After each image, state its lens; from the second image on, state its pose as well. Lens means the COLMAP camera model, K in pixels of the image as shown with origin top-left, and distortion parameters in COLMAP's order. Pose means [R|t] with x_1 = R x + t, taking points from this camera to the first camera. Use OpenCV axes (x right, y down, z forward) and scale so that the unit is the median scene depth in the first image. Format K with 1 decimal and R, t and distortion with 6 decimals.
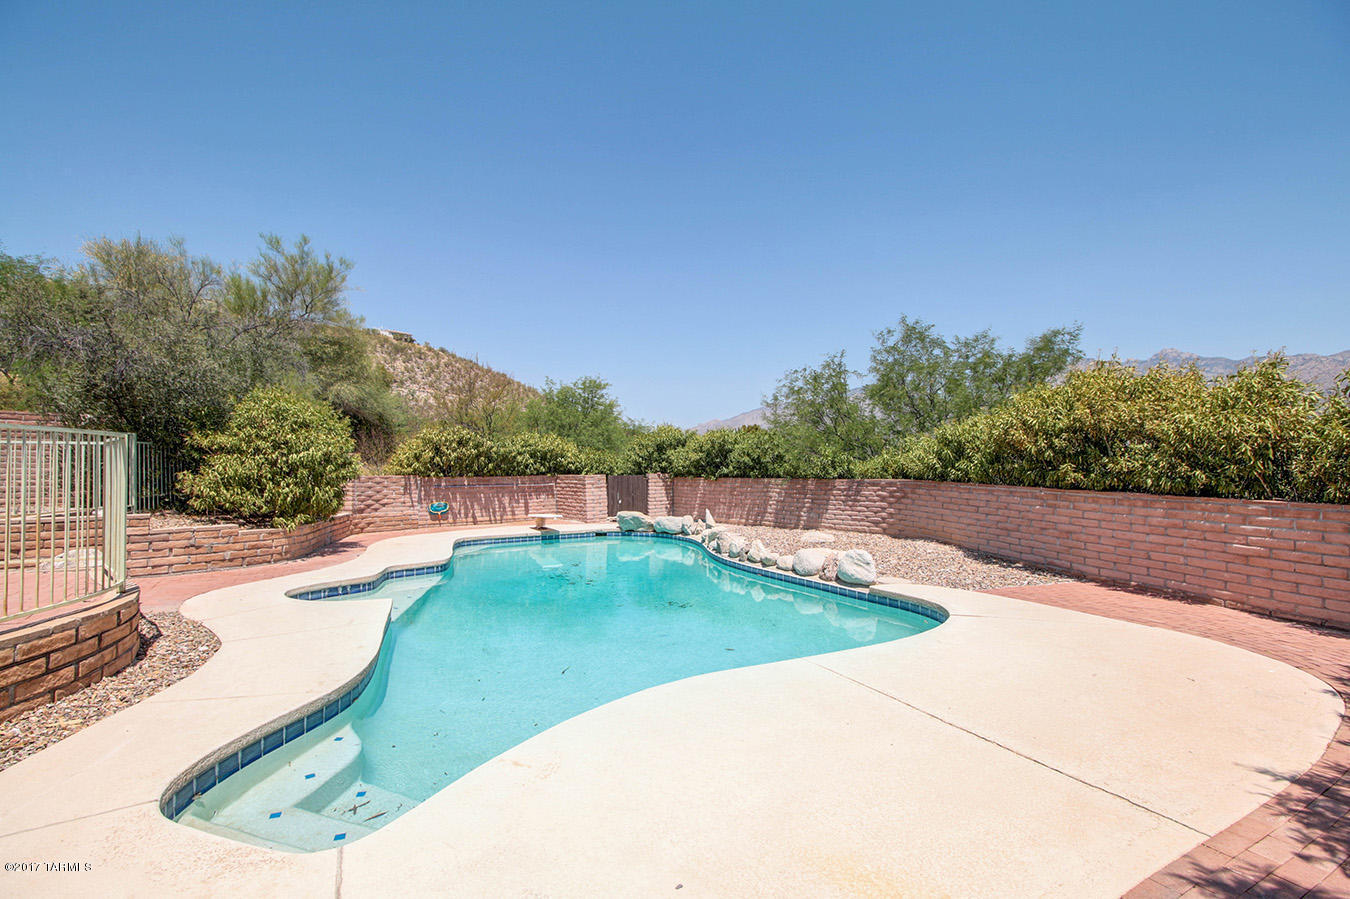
lens RADIAL K [[617.0, 0, 669.2], [0, 617.0, 447.0], [0, 0, 1]] dist [0.026928, -0.015116]
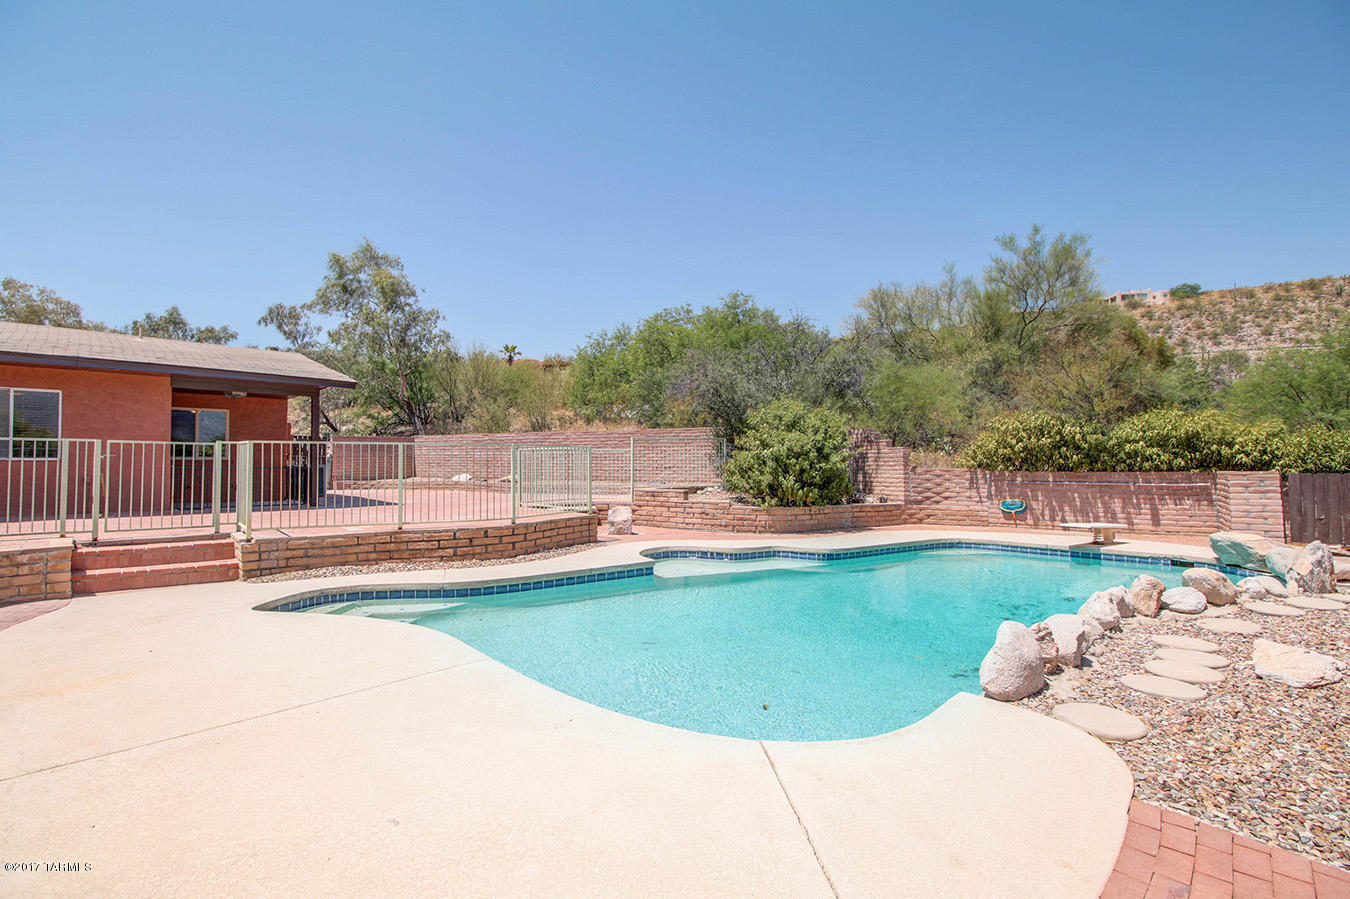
lens RADIAL K [[617.0, 0, 669.2], [0, 617.0, 447.0], [0, 0, 1]] dist [0.026928, -0.015116]
pose [[0.255047, -0.023238, -0.966649, 0.389336], [0.034030, 0.999308, -0.015044, 0.011918], [0.966330, -0.029058, 0.255662, 0.328886]]
